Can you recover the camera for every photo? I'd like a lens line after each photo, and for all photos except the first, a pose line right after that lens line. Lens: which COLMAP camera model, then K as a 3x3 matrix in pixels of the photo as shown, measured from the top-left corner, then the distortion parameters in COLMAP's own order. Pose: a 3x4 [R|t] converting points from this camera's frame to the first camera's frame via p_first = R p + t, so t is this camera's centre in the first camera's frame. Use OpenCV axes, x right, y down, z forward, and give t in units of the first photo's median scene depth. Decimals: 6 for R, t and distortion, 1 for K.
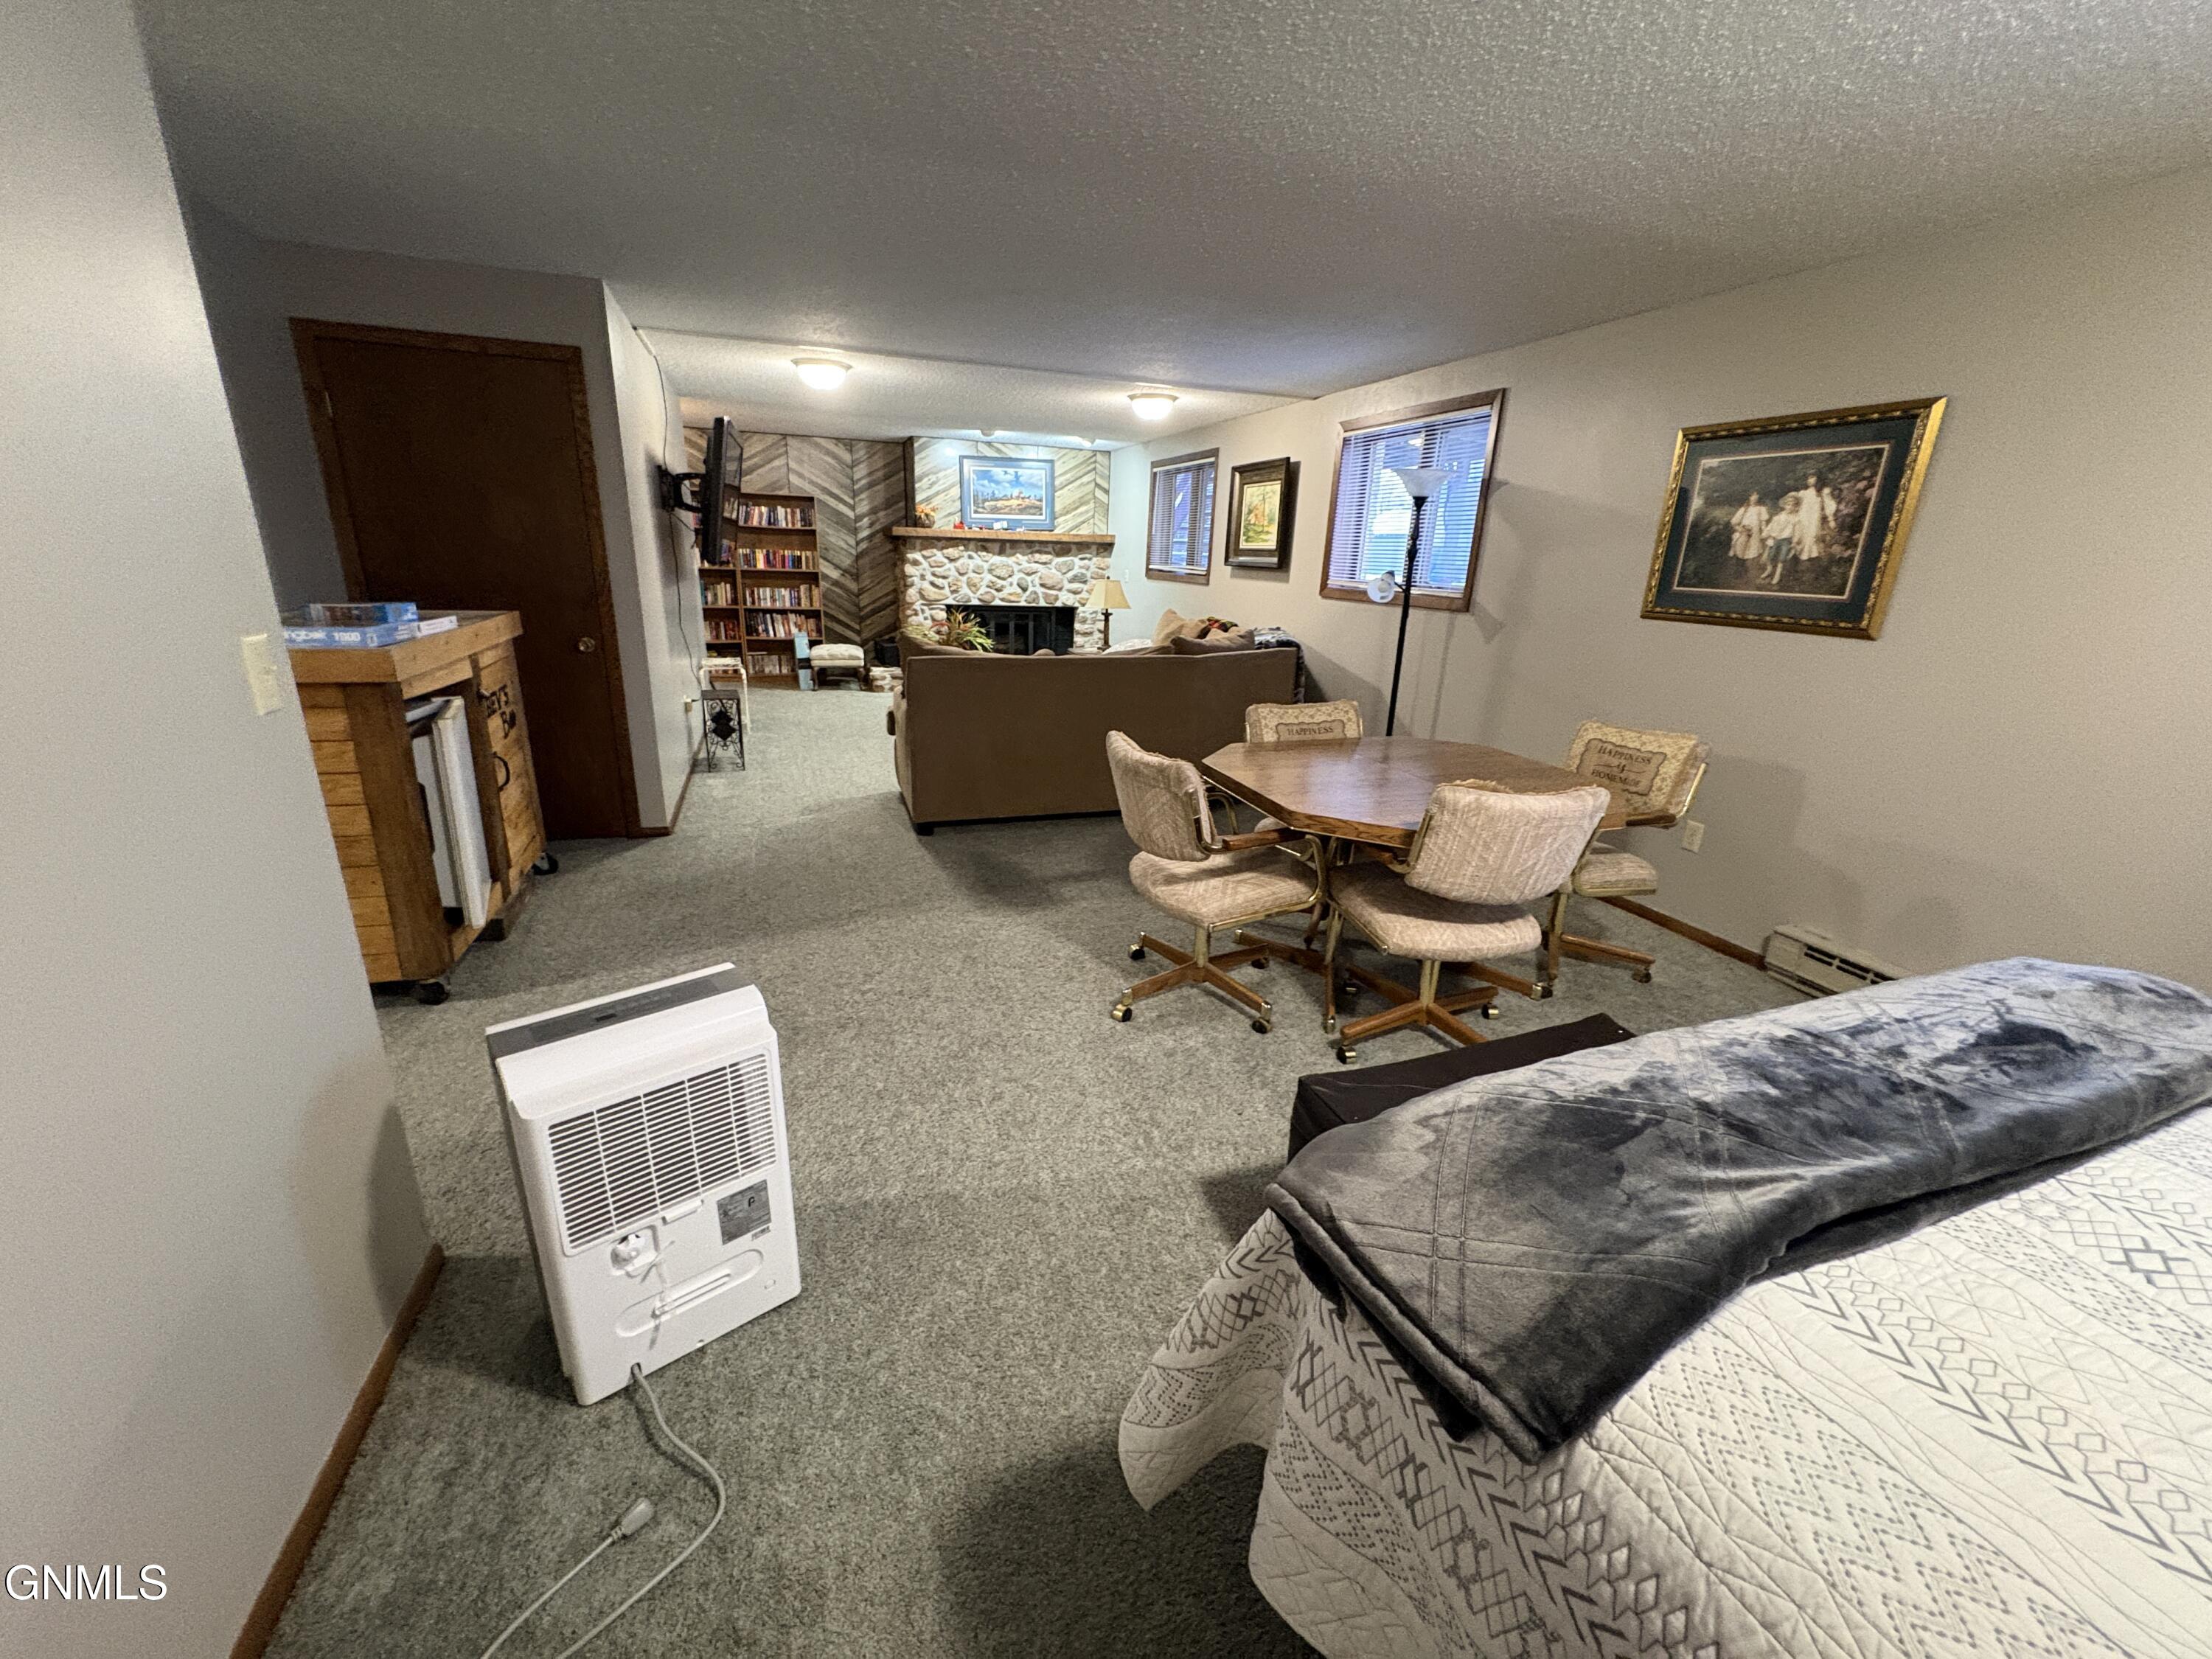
lens RADIAL K [[882.0, 0, 1101.3], [0, 882.0, 830.2], [0, 0, 1]] dist [0.001422, -0.000701]
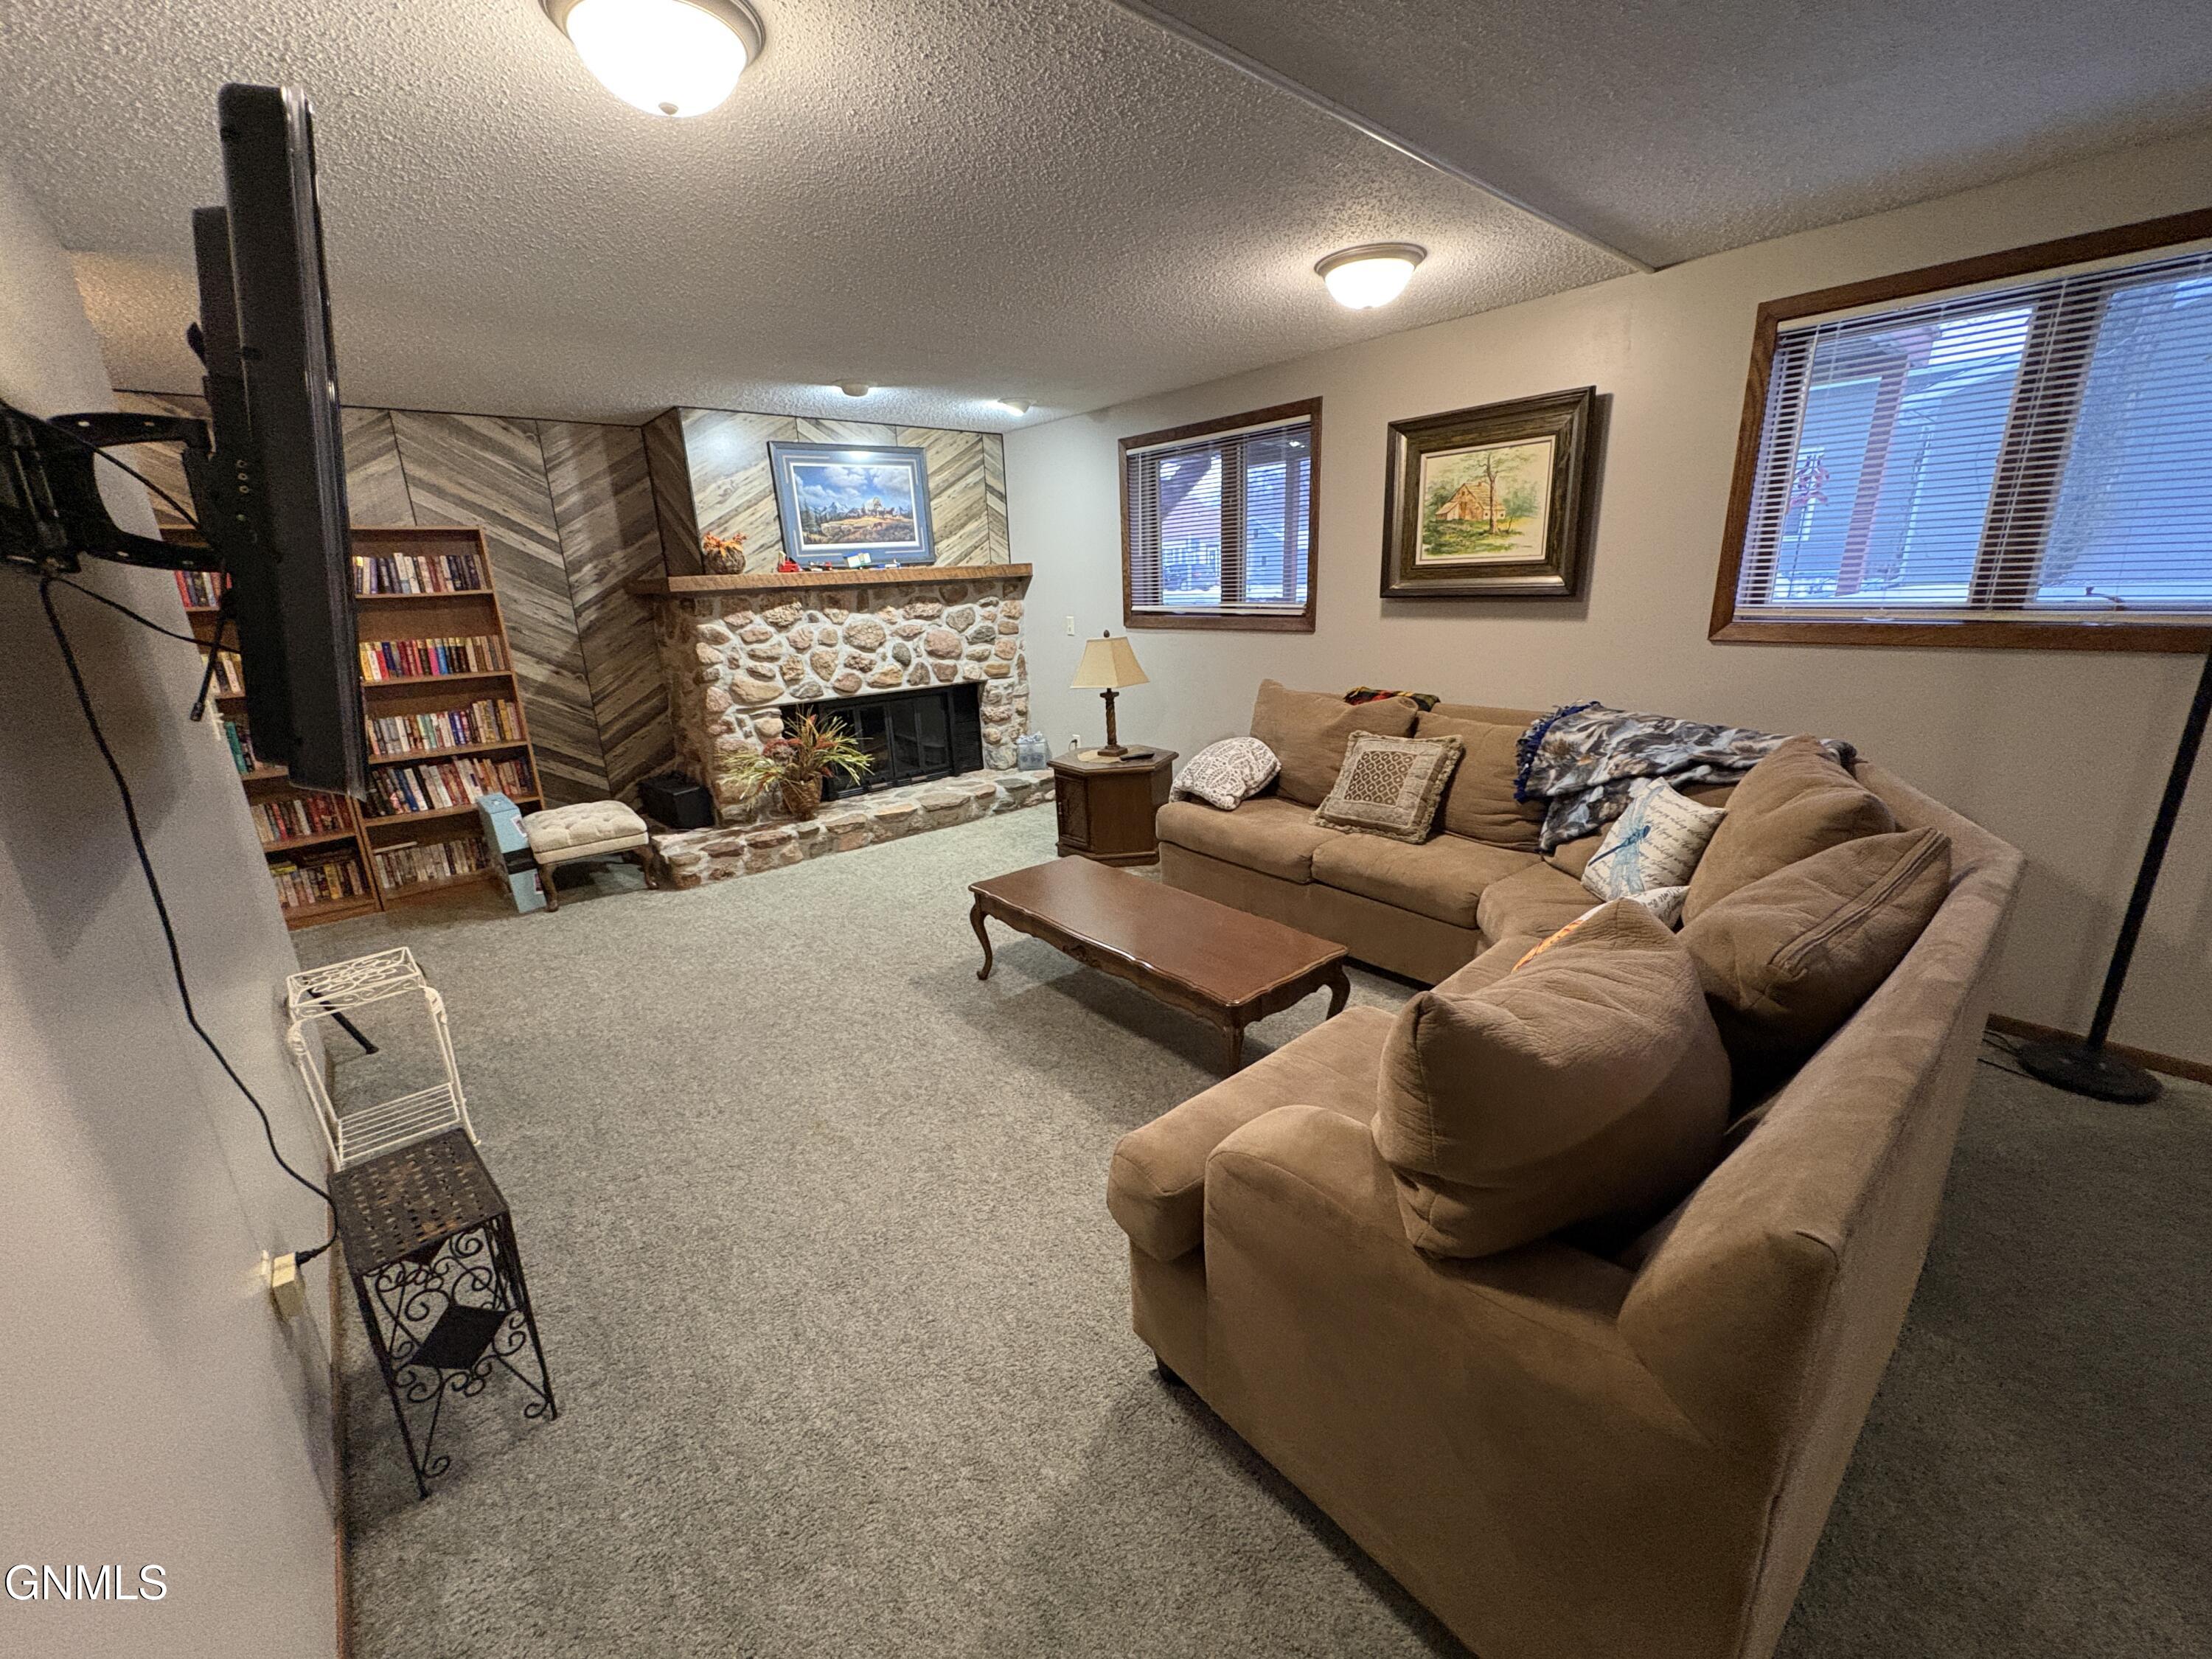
lens RADIAL K [[882.0, 0, 1103.8], [0, 882.0, 832.4], [0, 0, 1]] dist [0.001422, -0.000701]
pose [[0.927127, -0.172064, 0.332910, -0.186983], [0.180023, 0.983637, 0.007042, -0.143486], [-0.328675, 0.053403, 0.942932, 0.406086]]
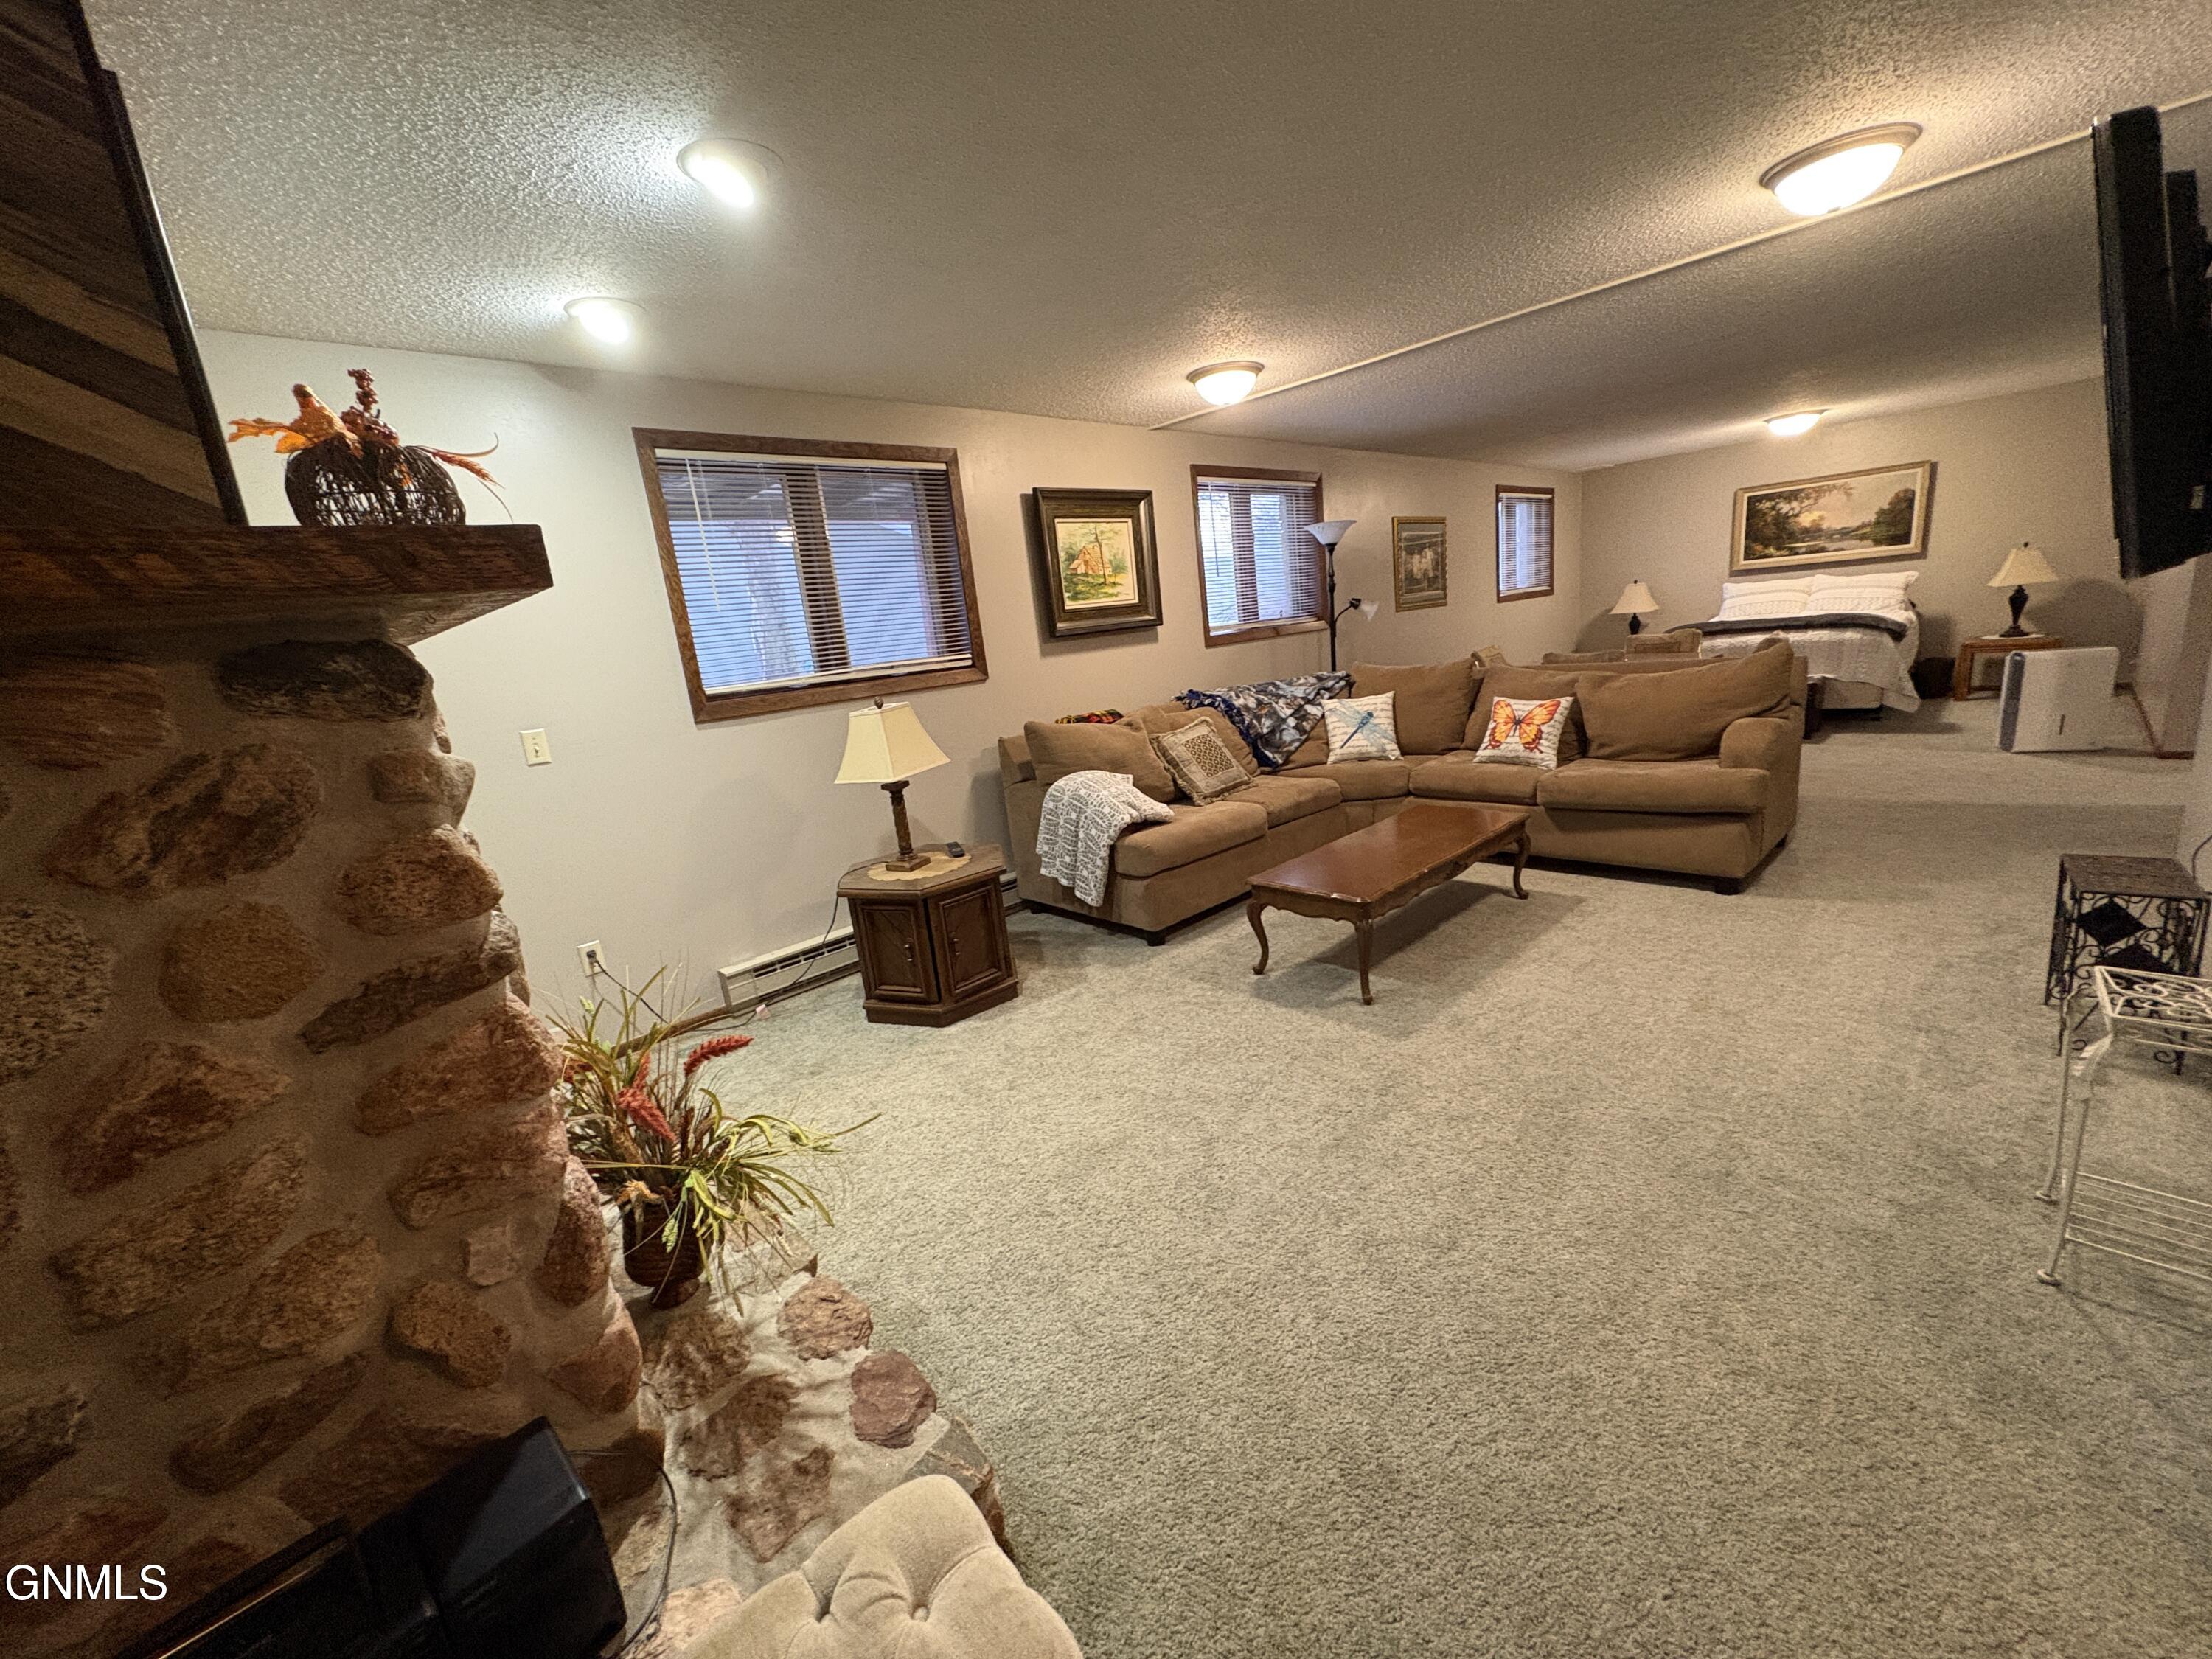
lens RADIAL K [[882.0, 0, 1101.6], [0, 882.0, 831.0], [0, 0, 1]] dist [0.001422, -0.000701]
pose [[-0.421493, -0.215564, 0.880838, -0.369182], [0.346835, 0.859163, 0.376225, -0.315345], [-0.837884, 0.464082, -0.287365, 0.941129]]
